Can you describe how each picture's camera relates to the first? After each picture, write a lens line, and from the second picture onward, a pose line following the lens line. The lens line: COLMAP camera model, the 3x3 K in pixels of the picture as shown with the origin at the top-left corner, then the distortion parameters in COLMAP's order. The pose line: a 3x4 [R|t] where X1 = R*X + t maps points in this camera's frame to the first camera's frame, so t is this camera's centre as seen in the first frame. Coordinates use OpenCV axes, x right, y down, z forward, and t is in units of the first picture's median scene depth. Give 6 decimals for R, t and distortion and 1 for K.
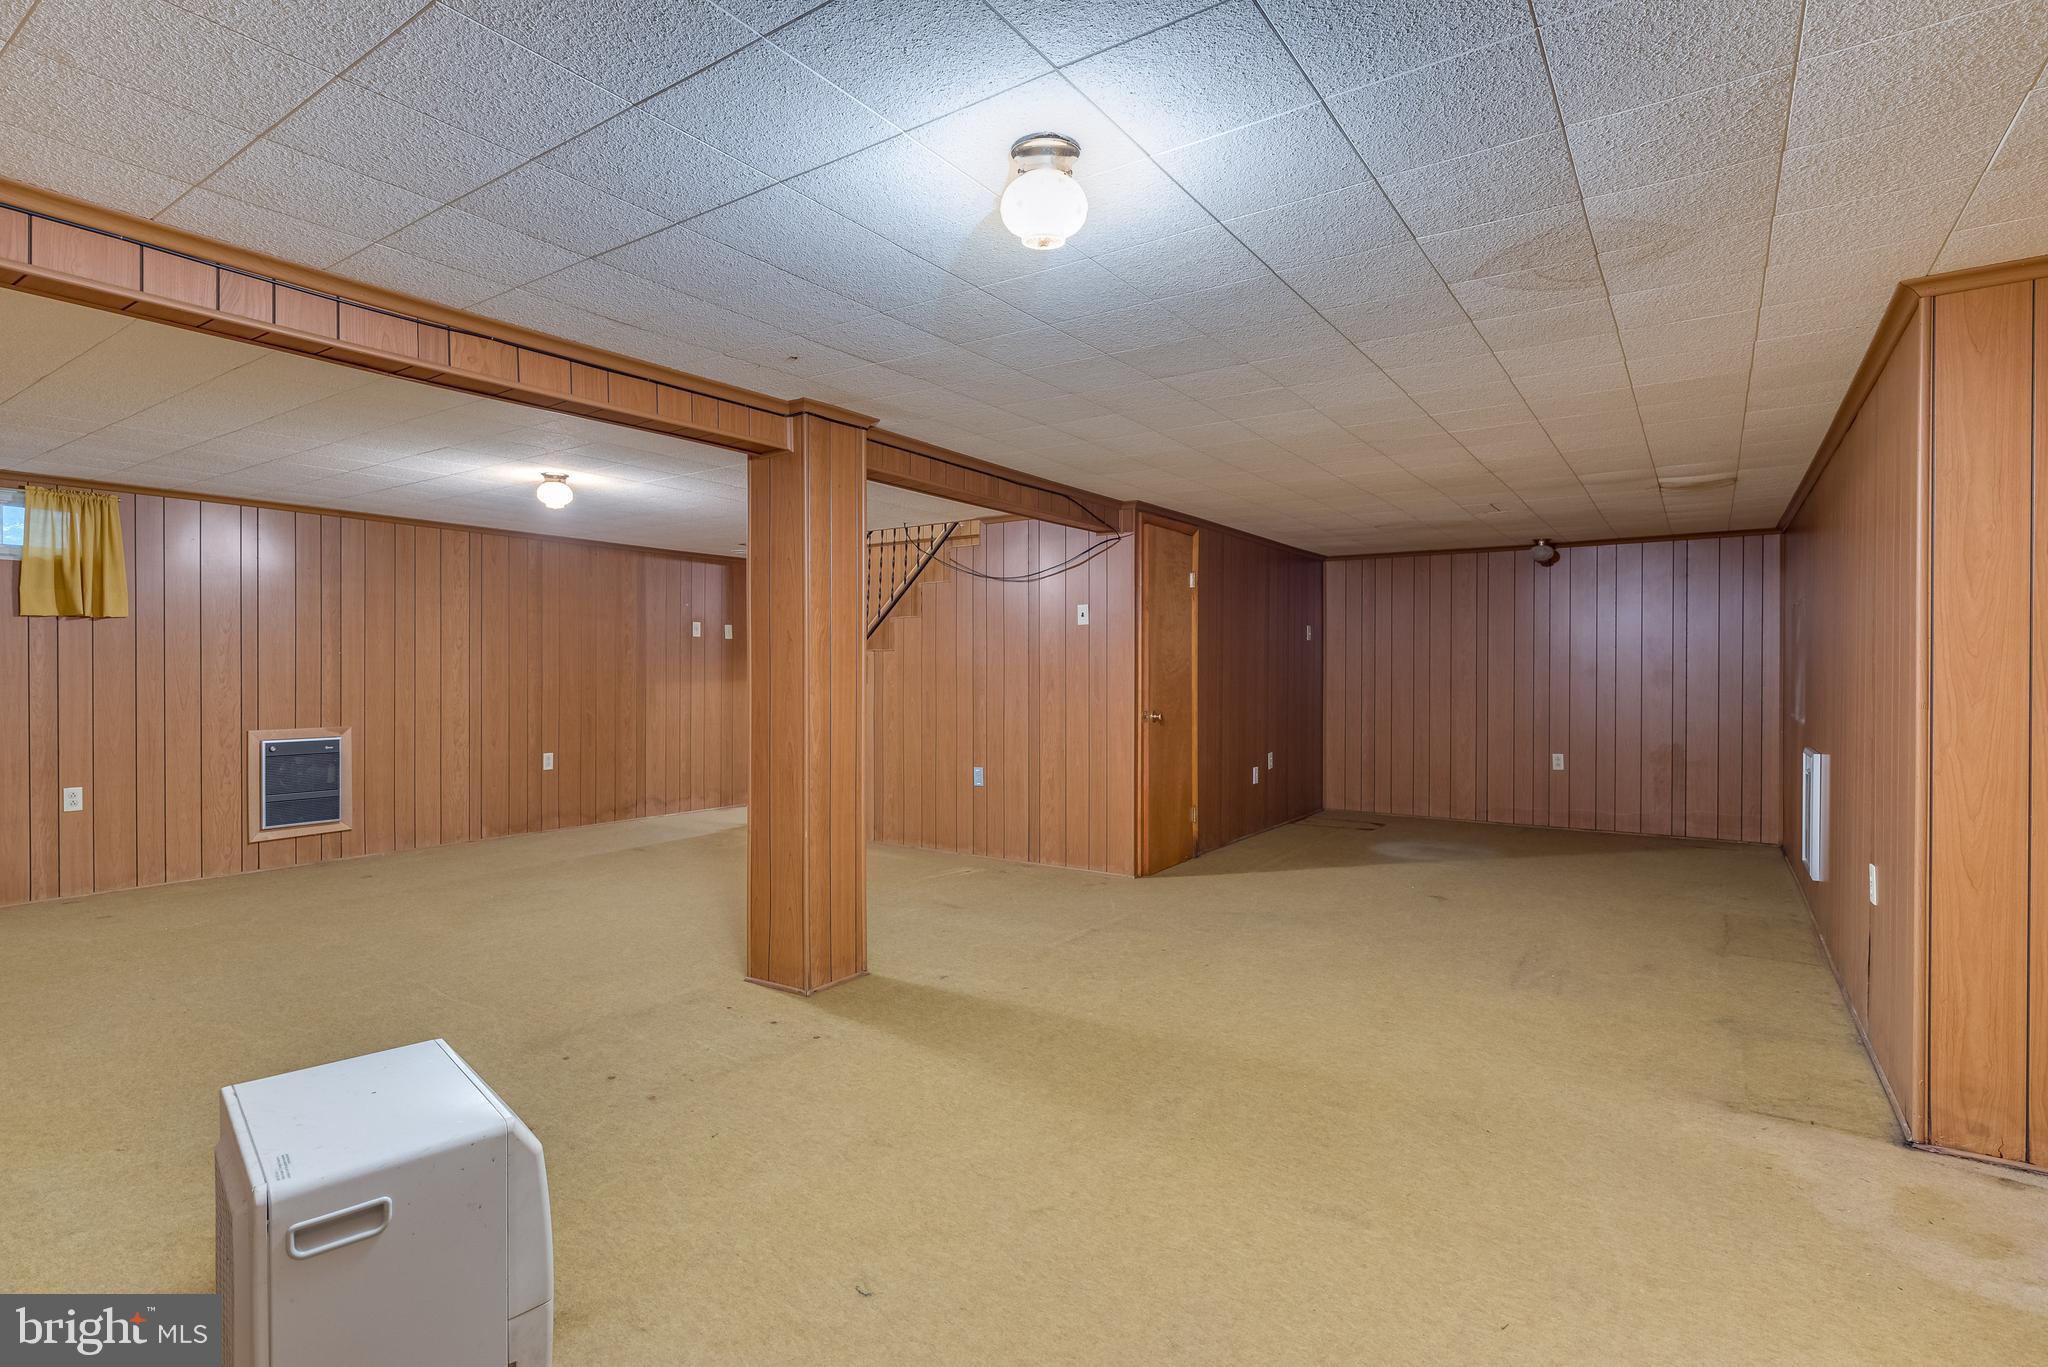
lens RADIAL K [[1010.8, 0, 1012.7], [0, 1010.8, 677.8], [0, 0, 1]] dist [-0.002086, -0.000340]
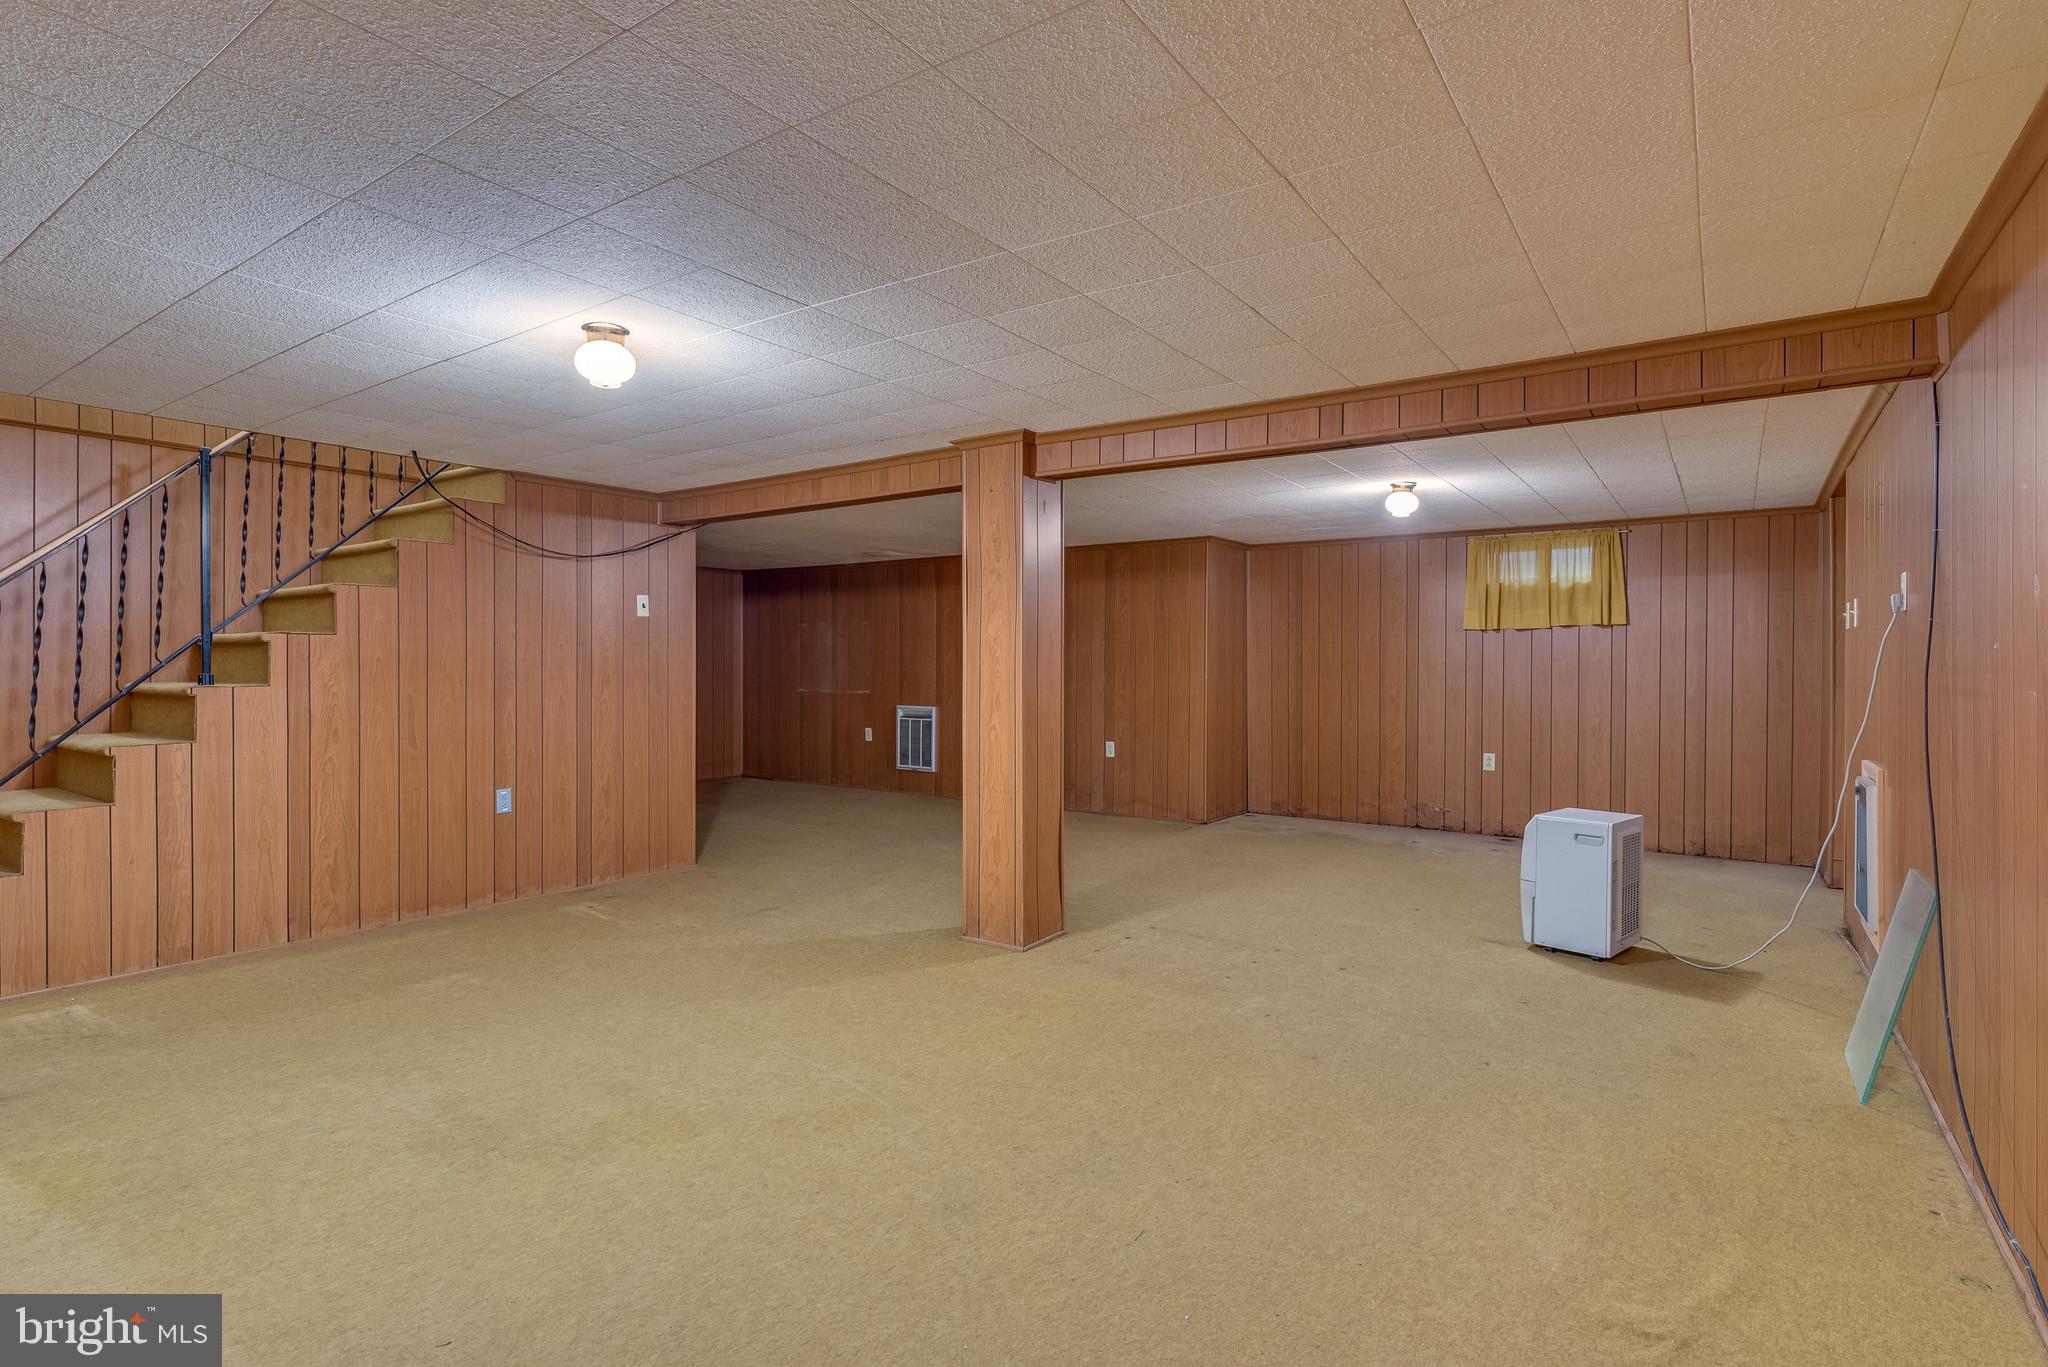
lens RADIAL K [[987.1, 0, 1026.1], [0, 987.1, 680.1], [0, 0, 1]] dist [-0.000692, 0.000067]
pose [[-0.000592, -0.017073, 0.999854, -0.834733], [0.003240, 0.999849, 0.017074, -0.007368], [-0.999995, 0.003250, -0.000537, 0.627784]]
